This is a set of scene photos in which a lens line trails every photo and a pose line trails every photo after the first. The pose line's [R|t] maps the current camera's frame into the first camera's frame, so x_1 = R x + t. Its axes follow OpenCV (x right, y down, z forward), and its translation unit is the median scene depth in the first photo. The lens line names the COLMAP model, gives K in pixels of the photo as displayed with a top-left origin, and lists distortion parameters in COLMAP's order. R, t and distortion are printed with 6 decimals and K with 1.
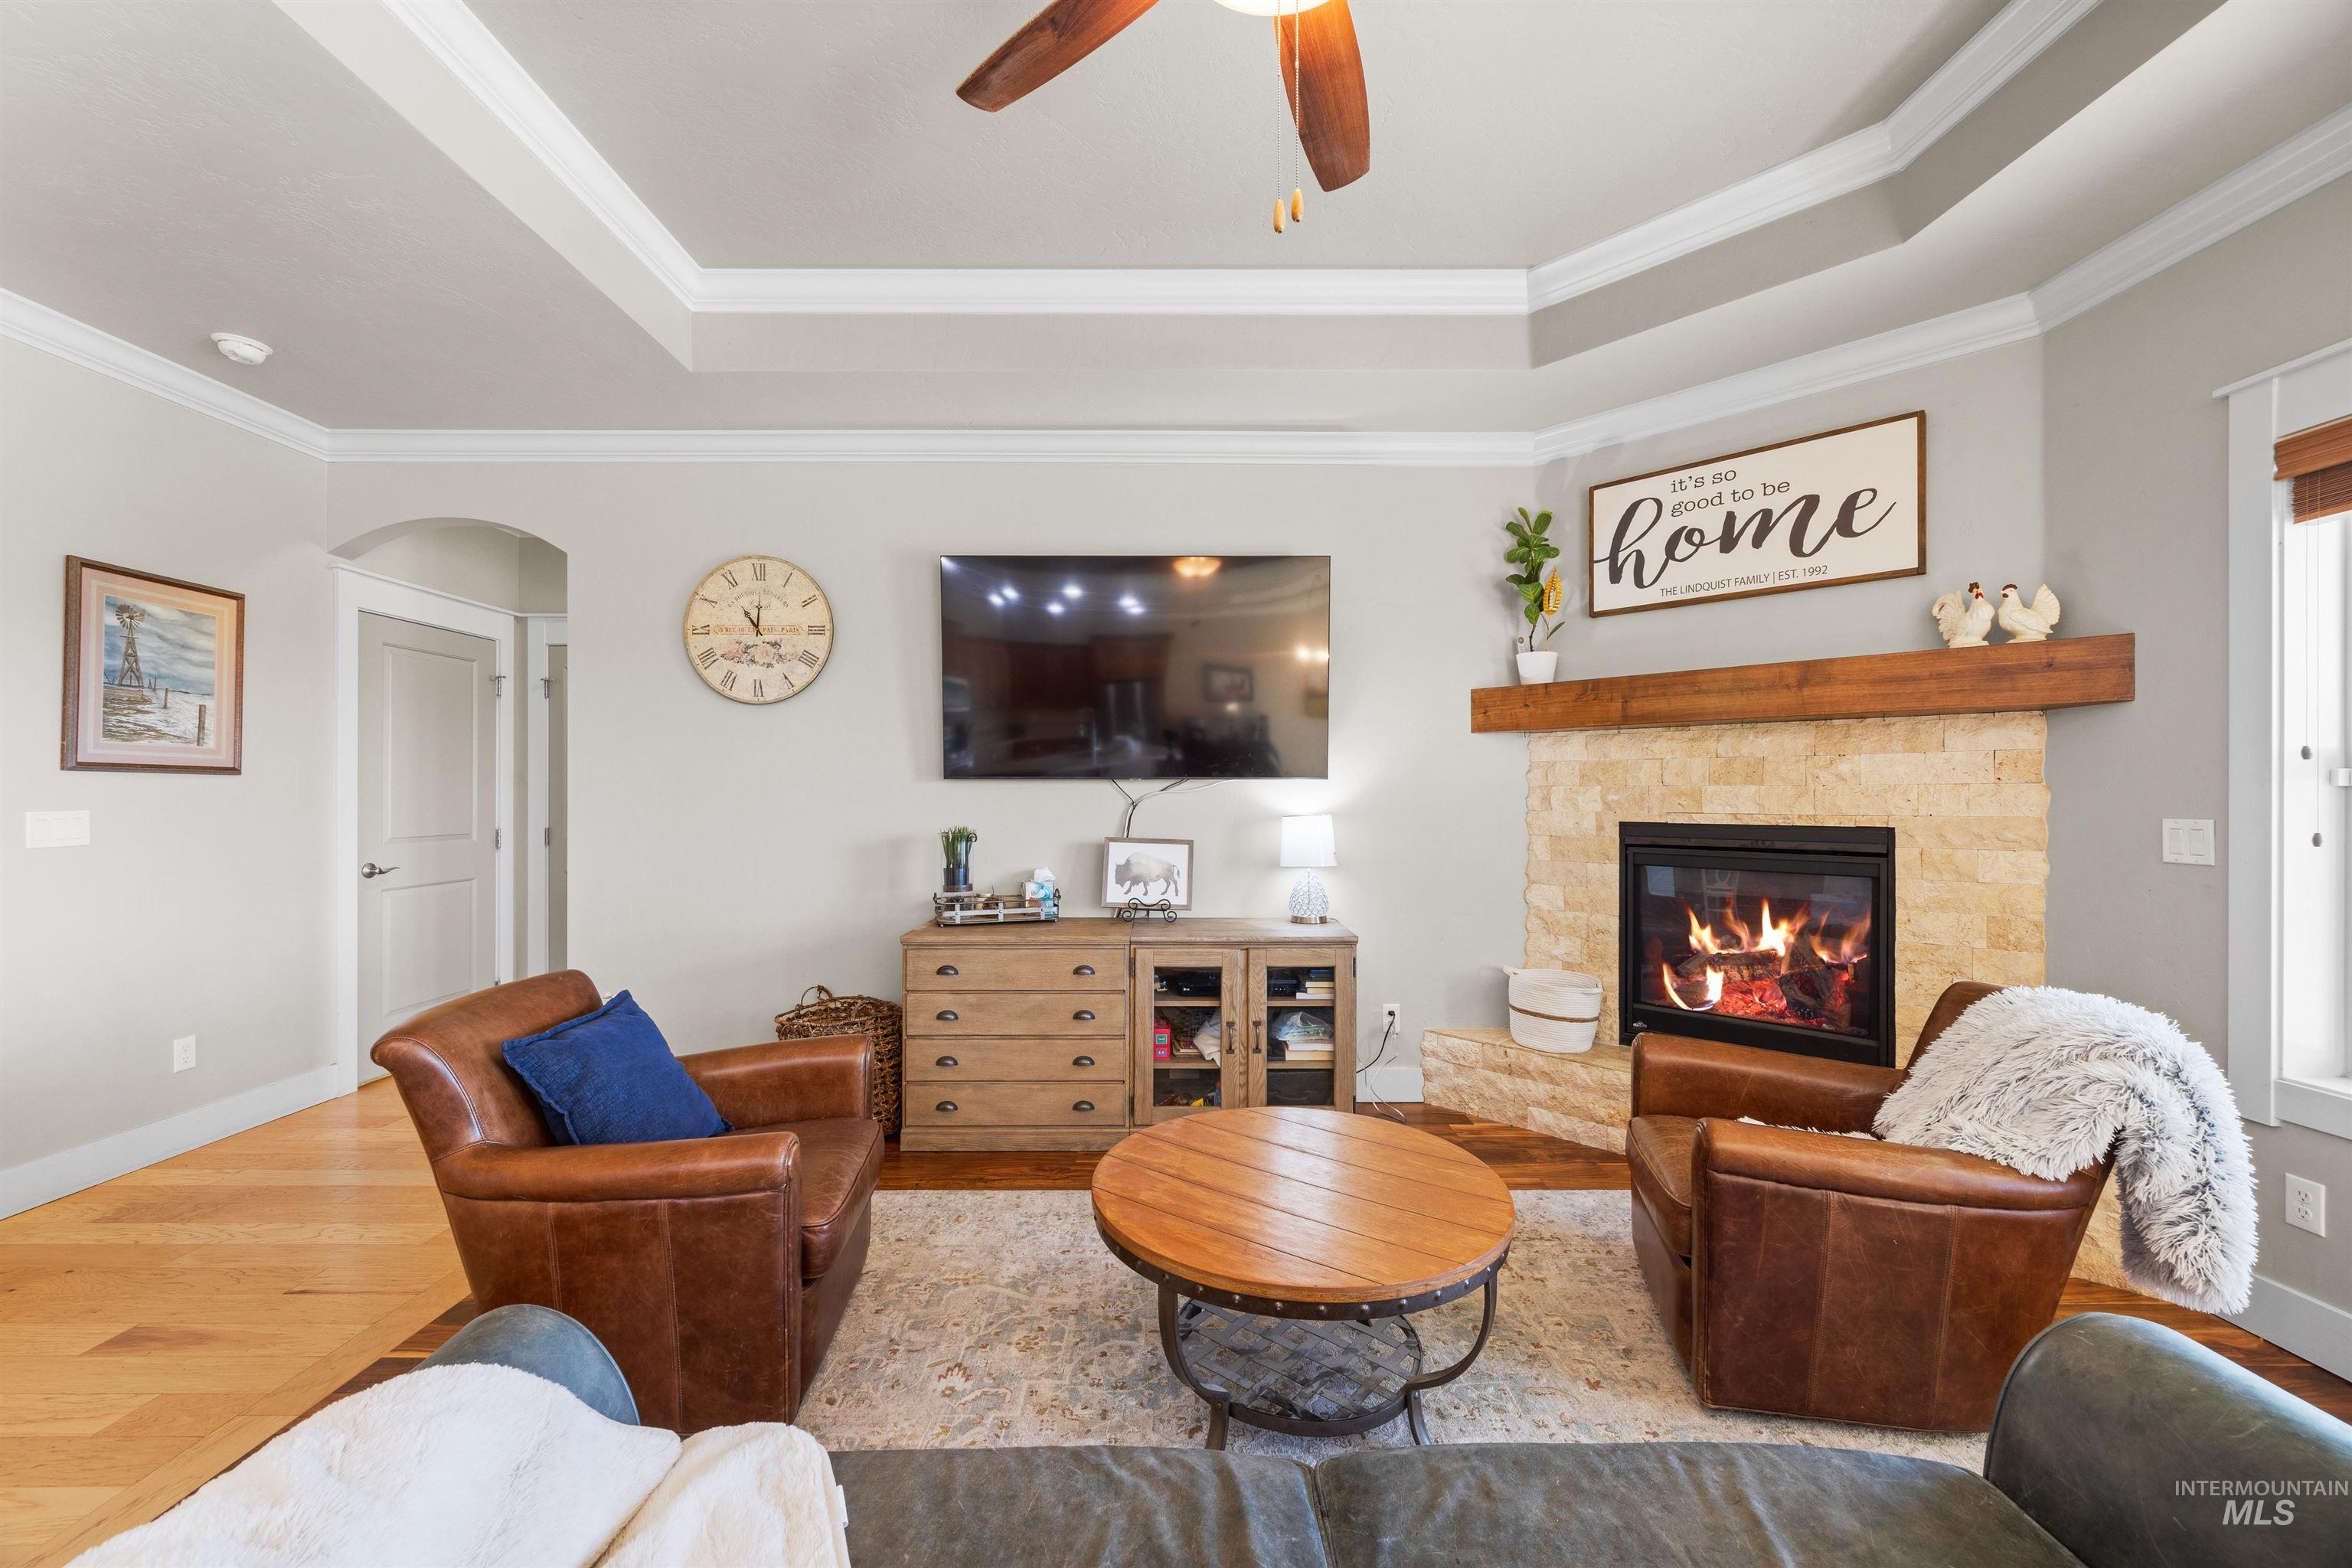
lens RADIAL K [[904.9, 0, 1177.3], [0, 904.9, 794.4], [0, 0, 1]] dist [0.000467, -0.000193]
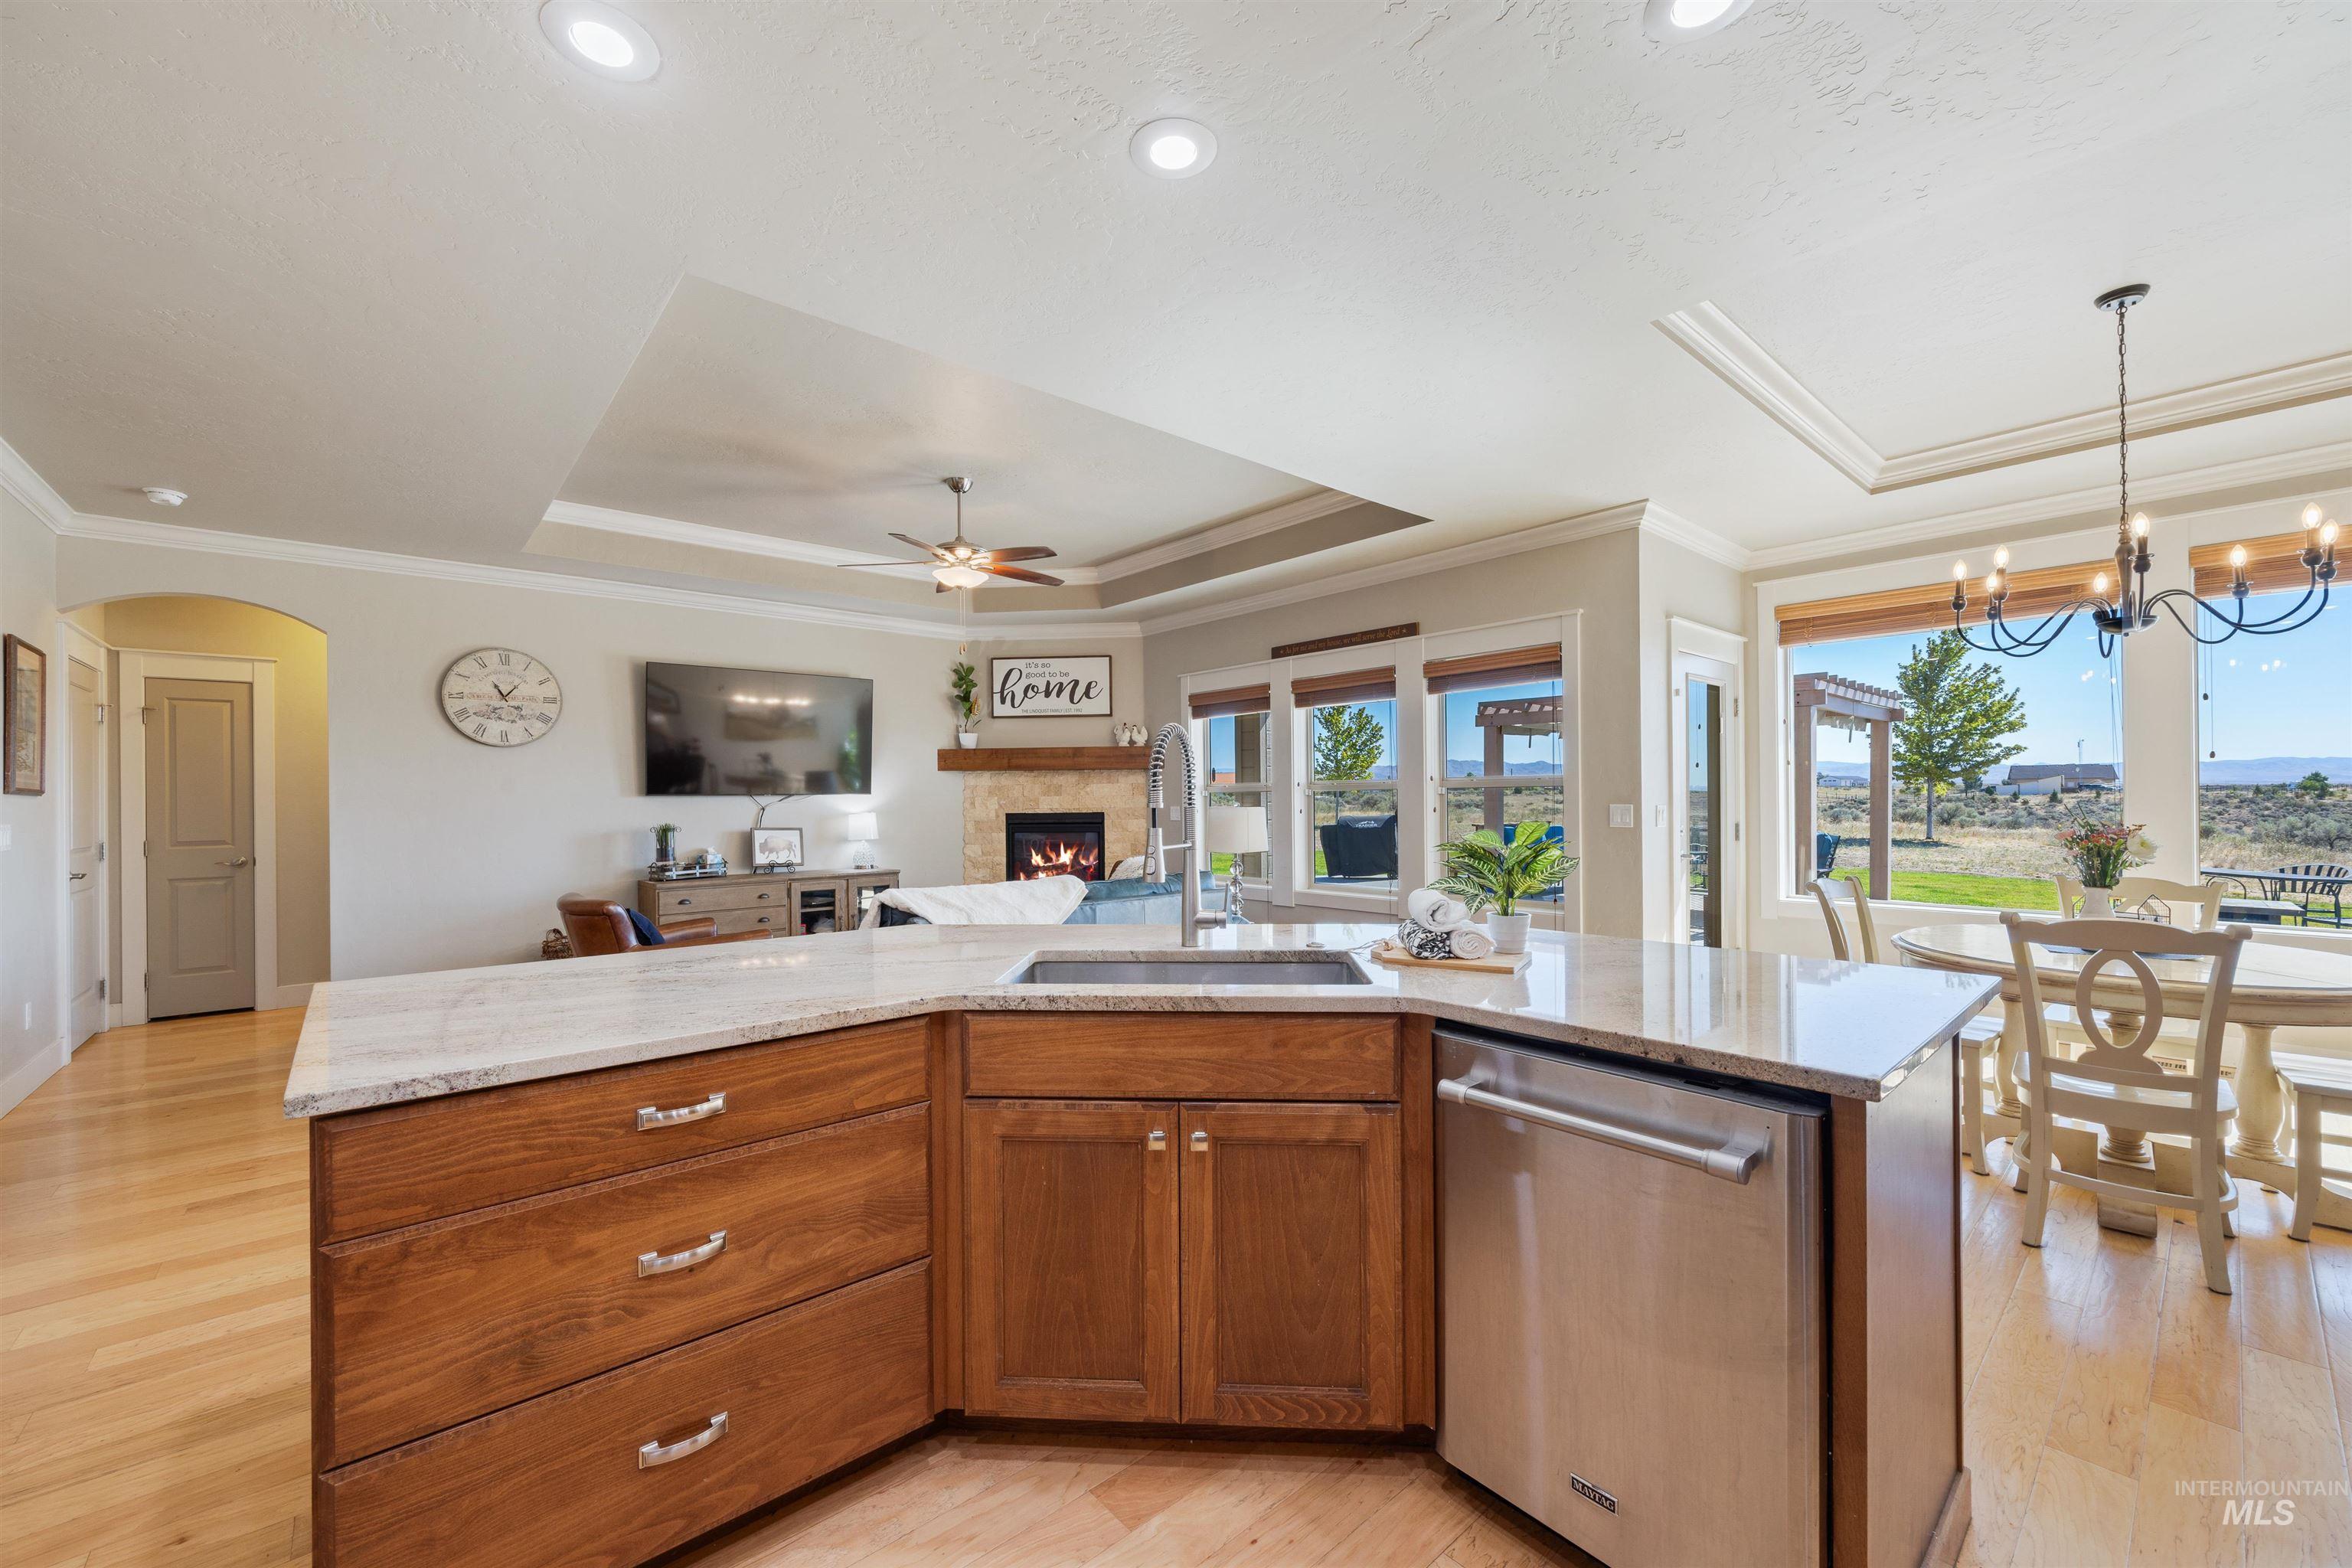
lens RADIAL K [[913.7, 0, 1173.5], [0, 913.7, 798.2], [0, 0, 1]] dist [0.001463, 0.000293]
pose [[0.754299, -0.007955, 0.656483, -0.660130], [0.010665, 0.999943, -0.000138, -0.001733], [-0.656445, 0.007106, 0.754341, -0.940432]]
